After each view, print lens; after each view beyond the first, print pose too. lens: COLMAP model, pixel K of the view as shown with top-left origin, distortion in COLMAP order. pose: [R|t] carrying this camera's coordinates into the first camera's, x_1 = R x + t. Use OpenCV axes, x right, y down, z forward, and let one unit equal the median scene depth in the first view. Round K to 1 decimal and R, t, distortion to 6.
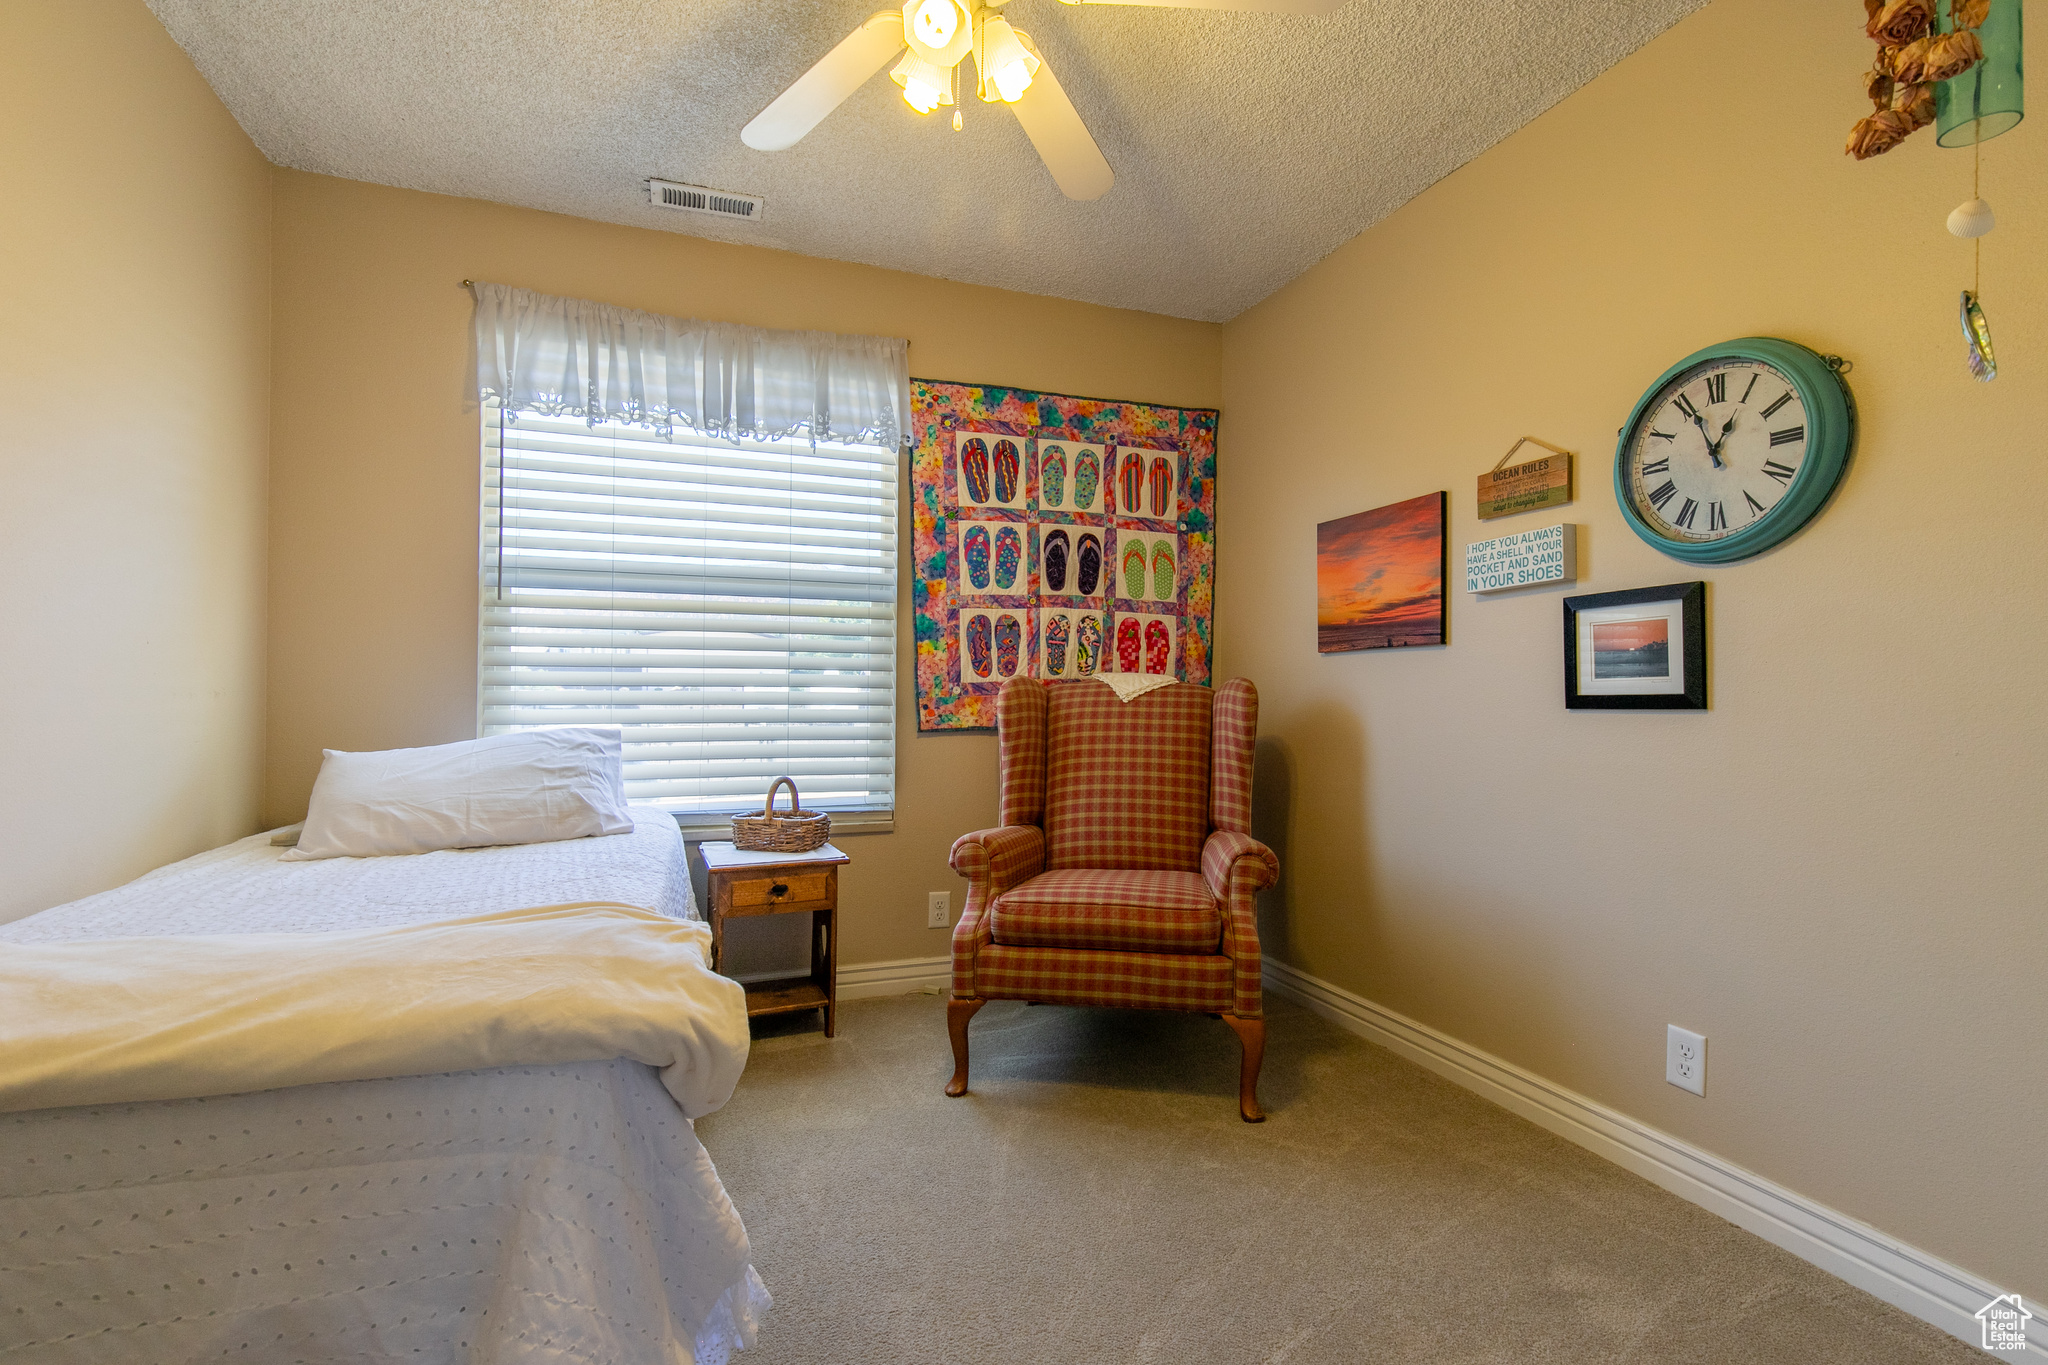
lens RADIAL K [[930.4, 0, 1027.3], [0, 930.4, 684.4], [0, 0, 1]] dist [0.007318, -0.001329]
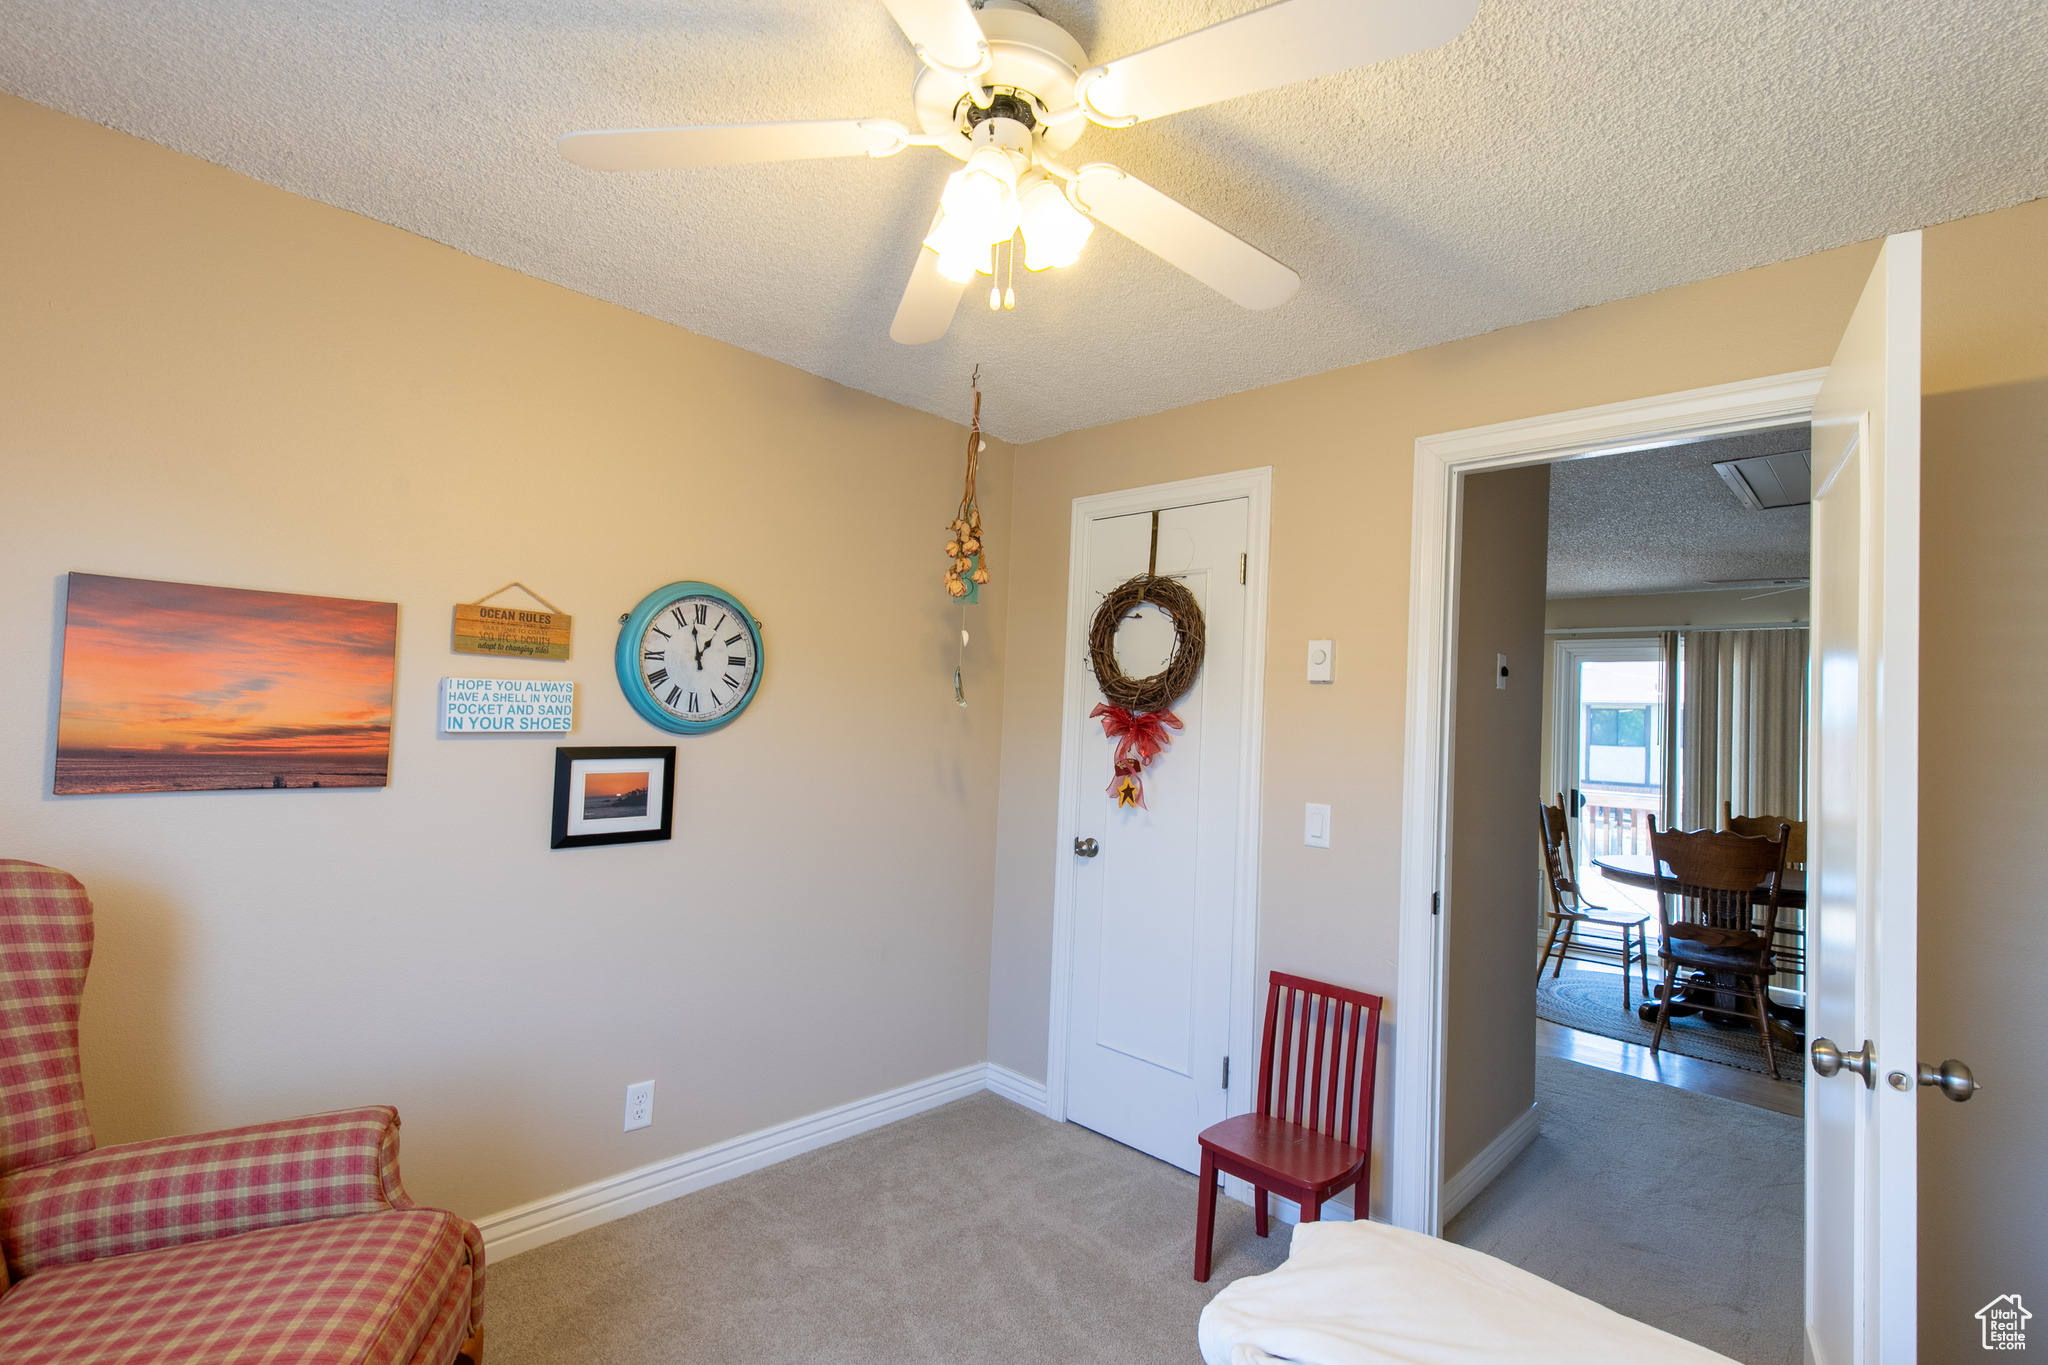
lens RADIAL K [[930.4, 0, 1027.3], [0, 930.4, 684.4], [0, 0, 1]] dist [0.007318, -0.001329]
pose [[-0.422428, 0.012463, 0.906311, -0.683823], [-0.051553, 0.997956, -0.037752, -0.161623], [-0.904929, -0.062671, -0.420922, 1.019536]]
